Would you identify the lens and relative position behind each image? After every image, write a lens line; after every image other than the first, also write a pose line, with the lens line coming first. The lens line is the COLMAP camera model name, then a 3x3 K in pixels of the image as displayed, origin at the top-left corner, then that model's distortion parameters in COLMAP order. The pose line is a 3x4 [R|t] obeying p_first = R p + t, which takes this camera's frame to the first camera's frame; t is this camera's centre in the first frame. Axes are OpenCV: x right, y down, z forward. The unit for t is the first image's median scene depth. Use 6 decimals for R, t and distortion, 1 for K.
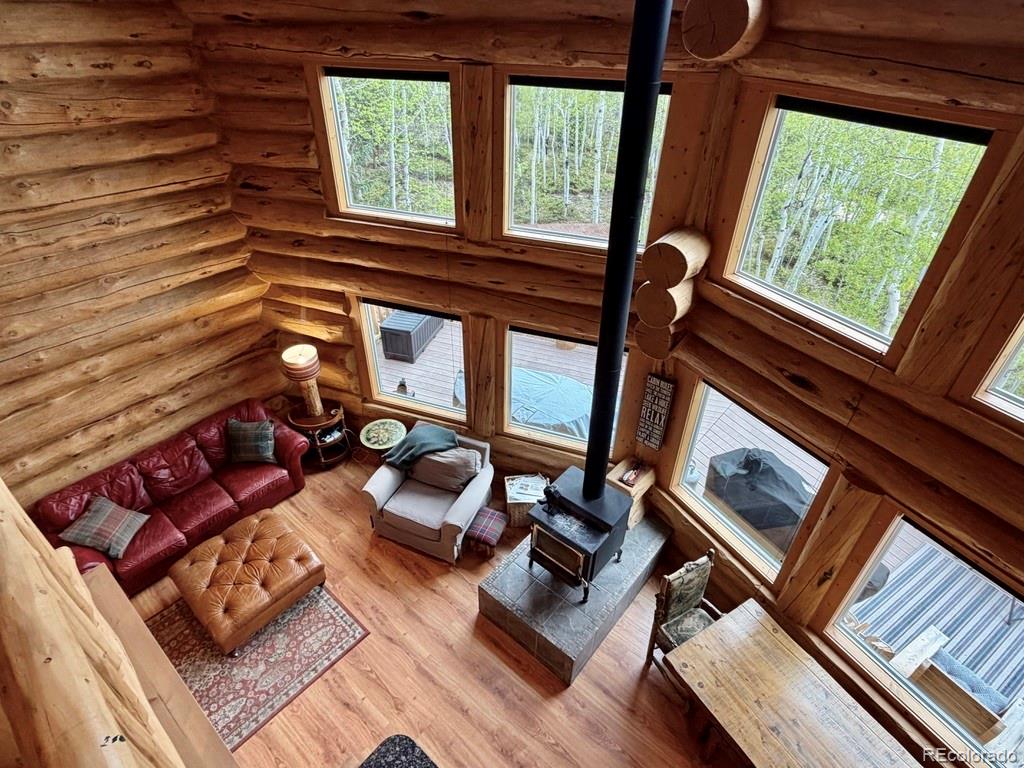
lens RADIAL K [[539.2, 0, 506.9], [0, 539.2, 381.1], [0, 0, 1]] dist [0.001420, -0.000799]
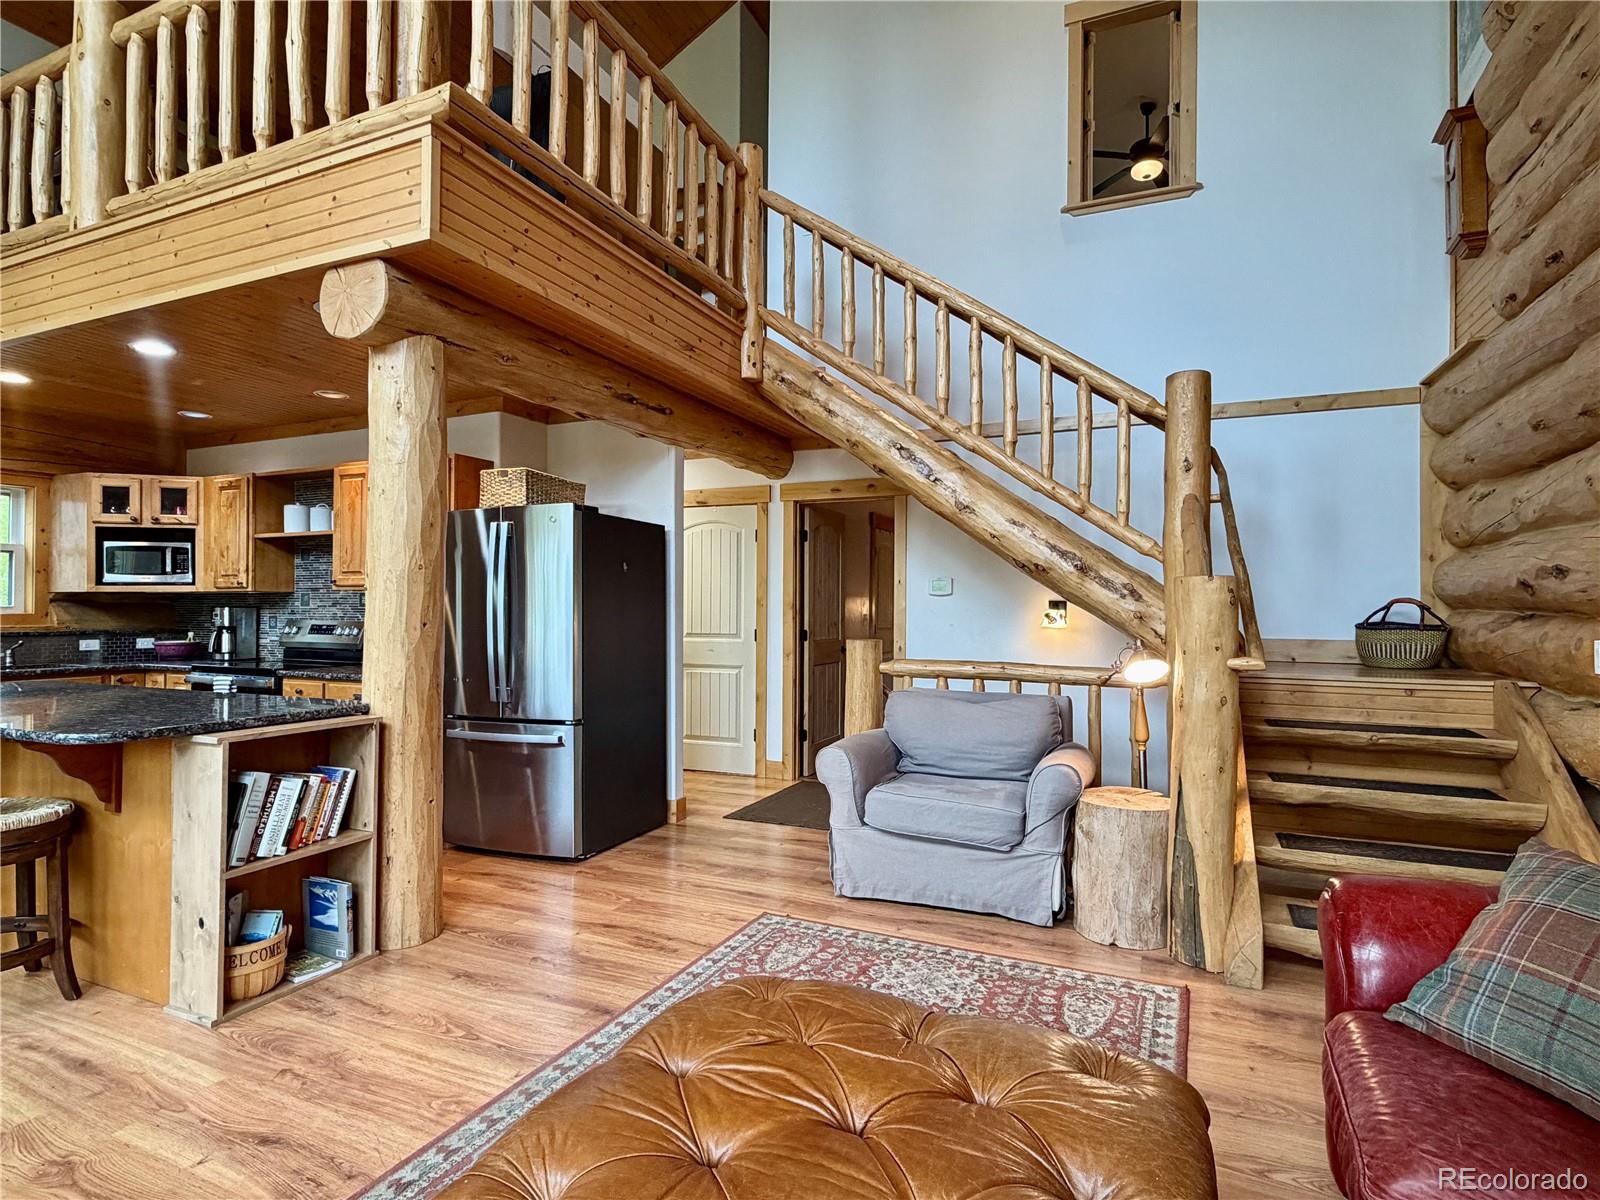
lens RADIAL K [[842.6, 0, 796.6], [0, 842.6, 602.0], [0, 0, 1]] dist [0.001420, -0.000799]
pose [[-0.959969, -0.018822, -0.279474, -0.406398], [-0.175310, 0.818539, 0.547047, 0.051867], [0.218464, 0.574143, -0.789071, 1.159086]]
